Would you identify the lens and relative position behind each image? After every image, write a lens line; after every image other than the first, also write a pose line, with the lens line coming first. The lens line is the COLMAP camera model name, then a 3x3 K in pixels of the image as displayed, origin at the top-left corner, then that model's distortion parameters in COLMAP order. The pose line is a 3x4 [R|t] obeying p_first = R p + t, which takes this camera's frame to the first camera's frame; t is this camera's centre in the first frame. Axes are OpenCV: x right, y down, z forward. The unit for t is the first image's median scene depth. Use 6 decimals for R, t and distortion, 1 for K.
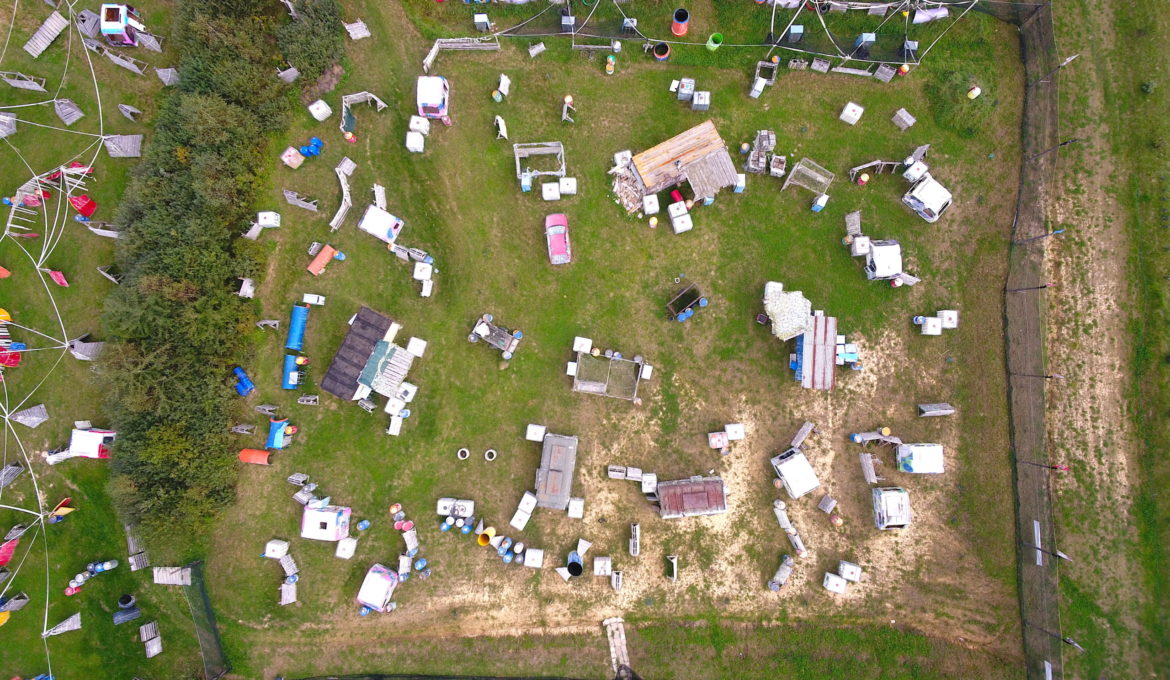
lens RADIAL K [[685.3, 0, 584.9], [0, 685.3, 326.1], [0, 0, 1]] dist [0.004631, -0.001390]
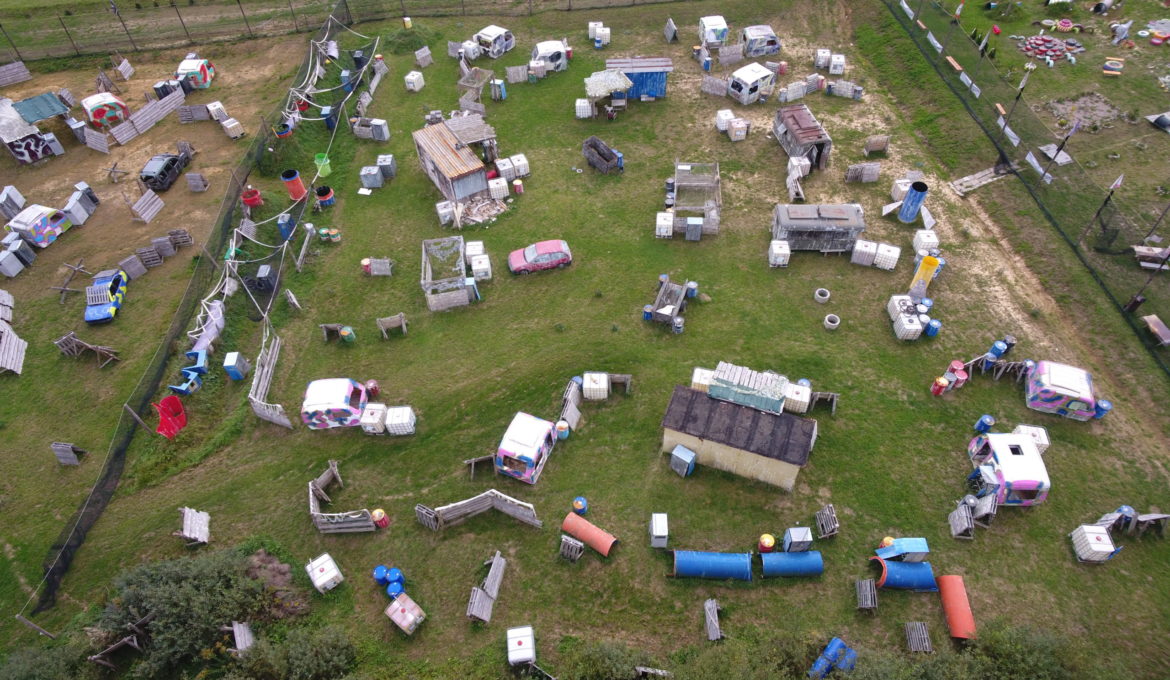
lens RADIAL K [[685.3, 0, 587.4], [0, 685.3, 330.7], [0, 0, 1]] dist [0.004631, -0.001390]
pose [[-0.084703, -0.737188, 0.670357, -0.669903], [0.995628, -0.036042, 0.086168, -0.147540], [-0.039360, 0.674725, 0.737019, 0.461983]]
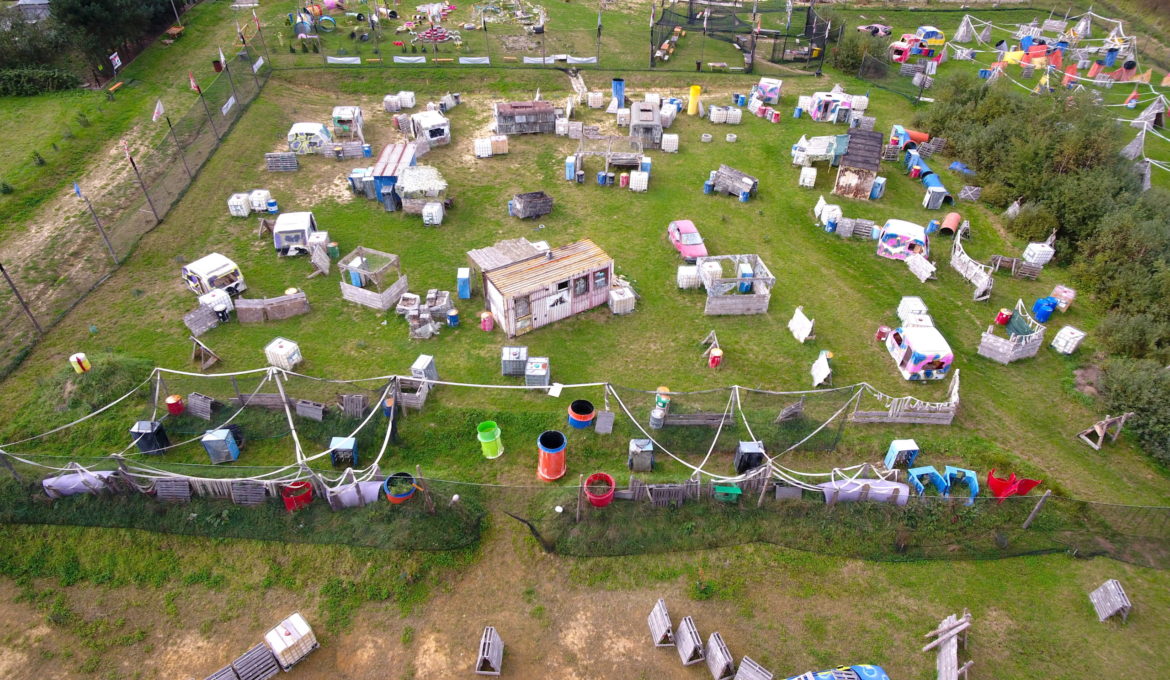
lens RADIAL K [[685.3, 0, 585.6], [0, 685.3, 334.6], [0, 0, 1]] dist [0.004631, -0.001390]
pose [[-0.995916, 0.062142, -0.065502, 0.147376], [-0.089268, -0.568928, 0.817528, -0.873403], [0.013537, 0.820036, 0.572152, 0.628263]]
